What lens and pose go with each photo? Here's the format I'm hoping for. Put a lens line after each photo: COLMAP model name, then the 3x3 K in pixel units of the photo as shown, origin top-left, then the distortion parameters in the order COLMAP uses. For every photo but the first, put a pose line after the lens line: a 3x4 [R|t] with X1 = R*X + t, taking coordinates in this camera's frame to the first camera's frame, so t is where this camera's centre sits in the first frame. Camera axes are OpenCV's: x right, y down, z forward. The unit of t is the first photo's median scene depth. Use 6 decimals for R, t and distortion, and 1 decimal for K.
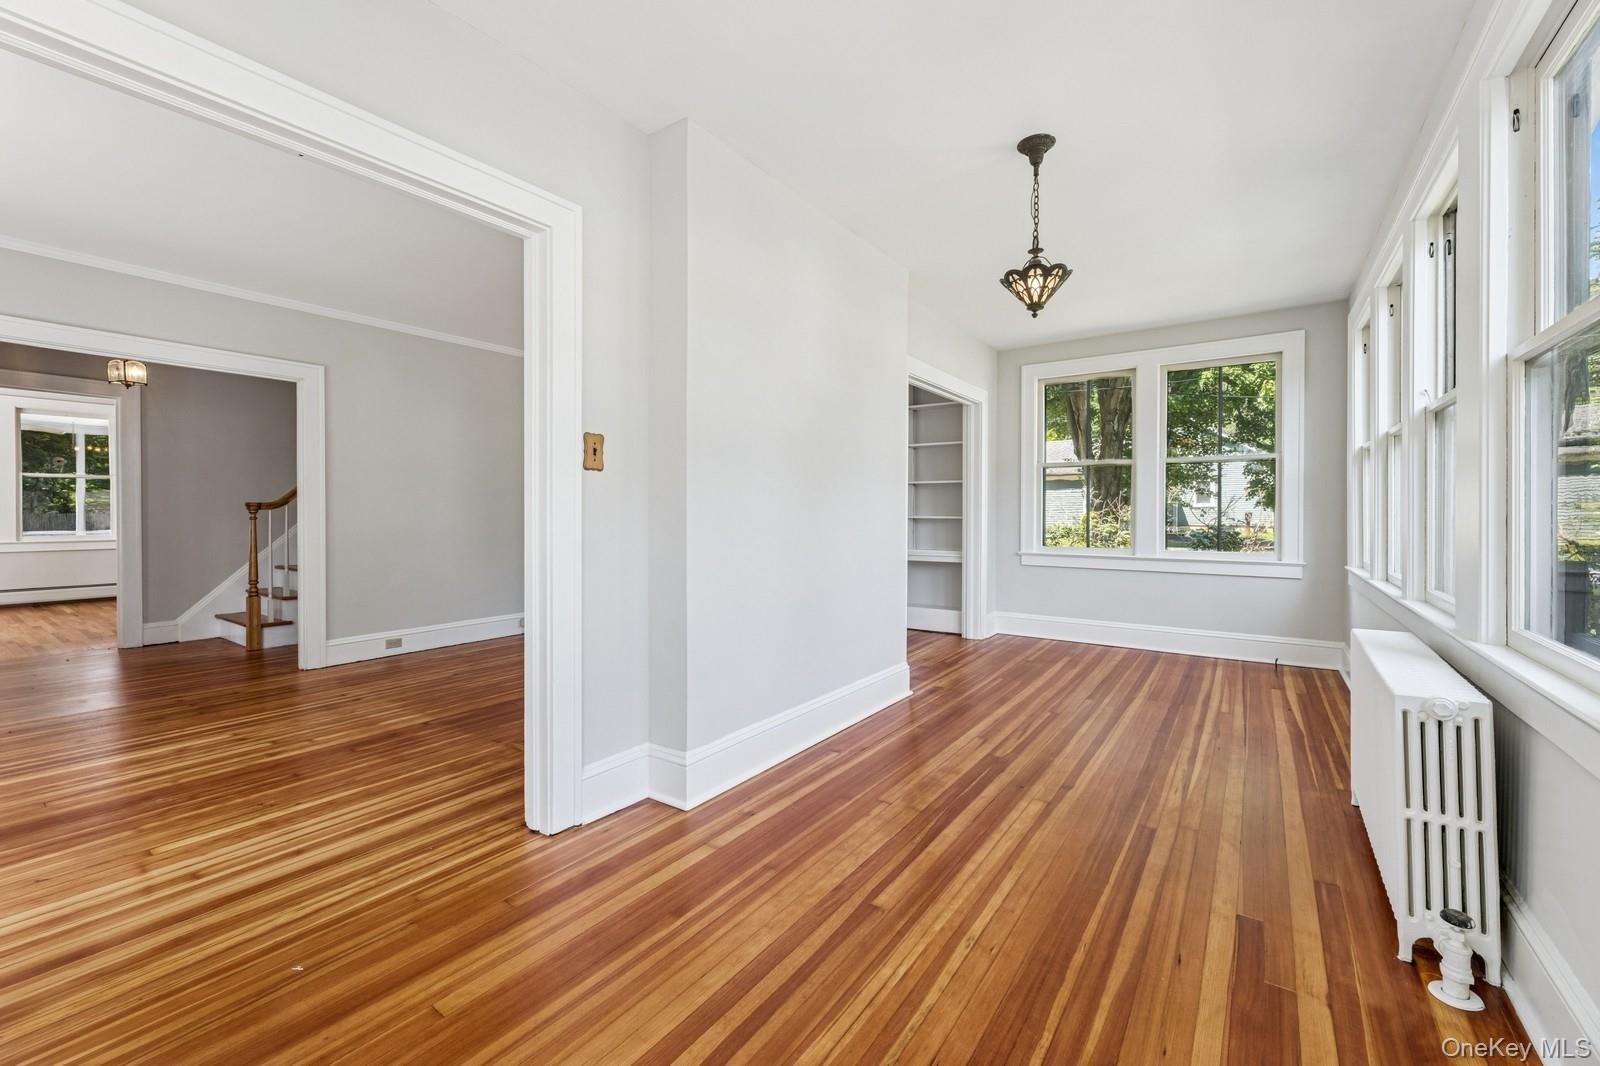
lens RADIAL K [[652.1, 0, 798.8], [0, 652.1, 517.9], [0, 0, 1]] dist [-0.002747, -0.000162]
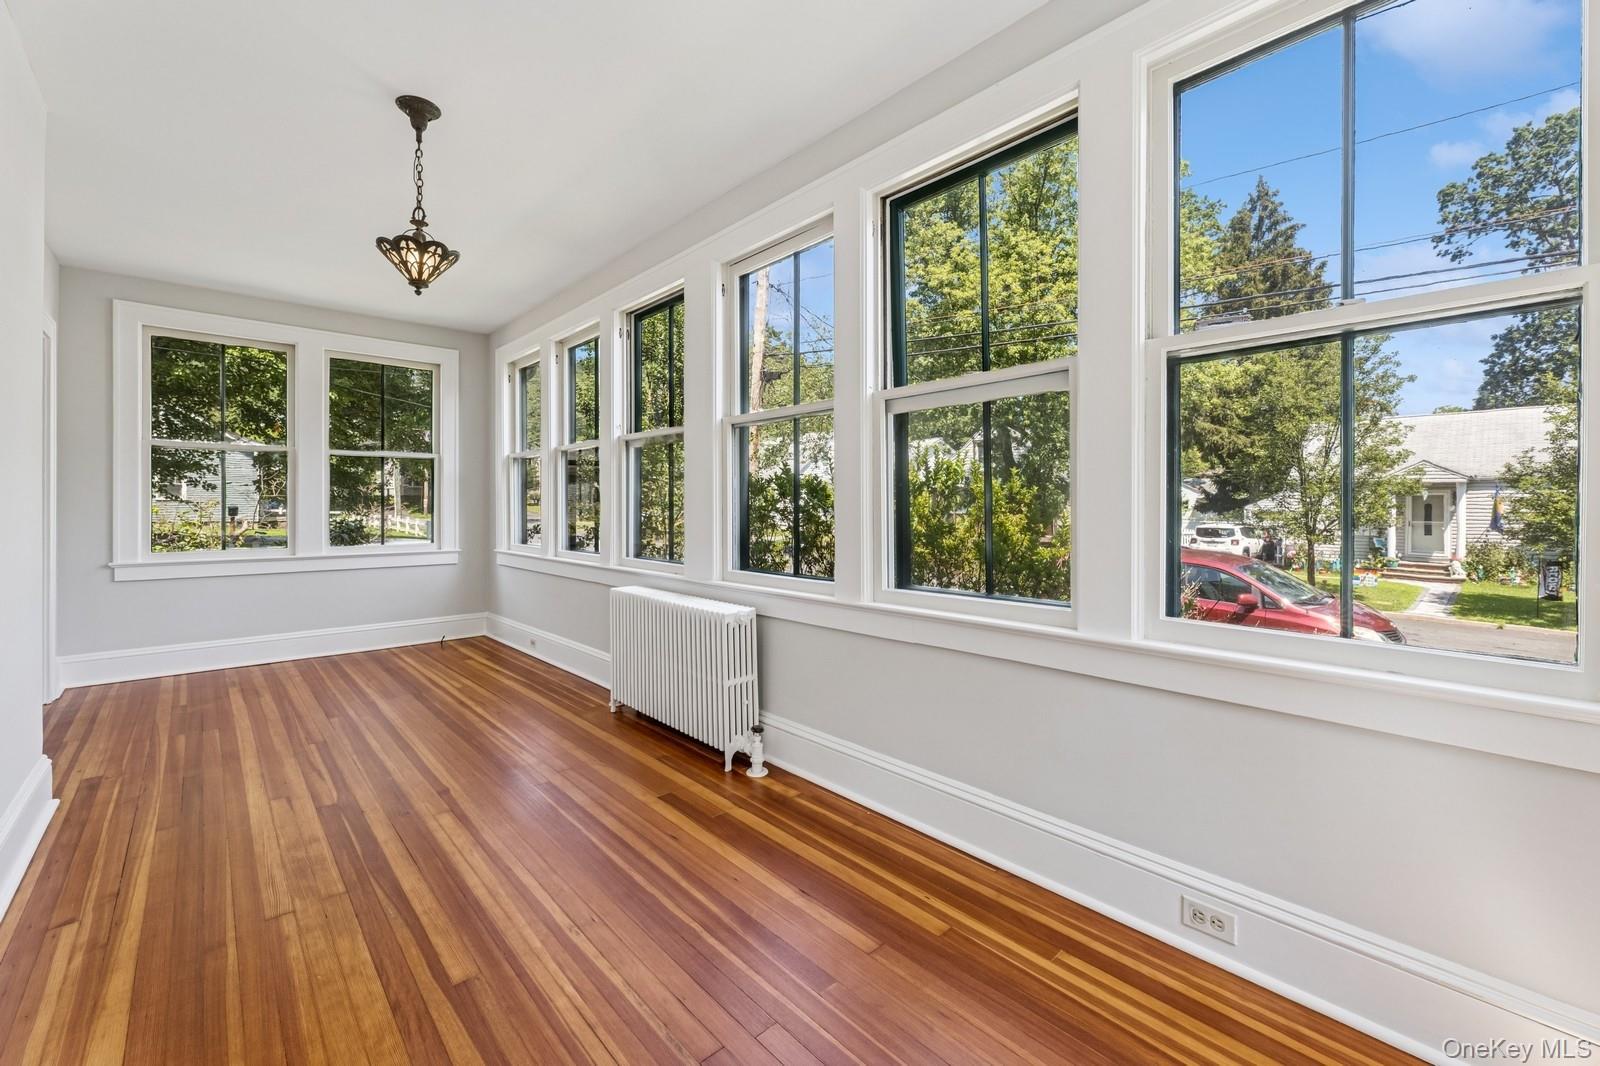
lens RADIAL K [[652.1, 0, 794.8], [0, 652.1, 510.3], [0, 0, 1]] dist [-0.002747, -0.000162]
pose [[0.209714, -0.007268, 0.977736, -0.428627], [0.010614, 0.999930, 0.005156, -0.002819], [-0.977705, 0.009296, 0.209776, 0.291657]]
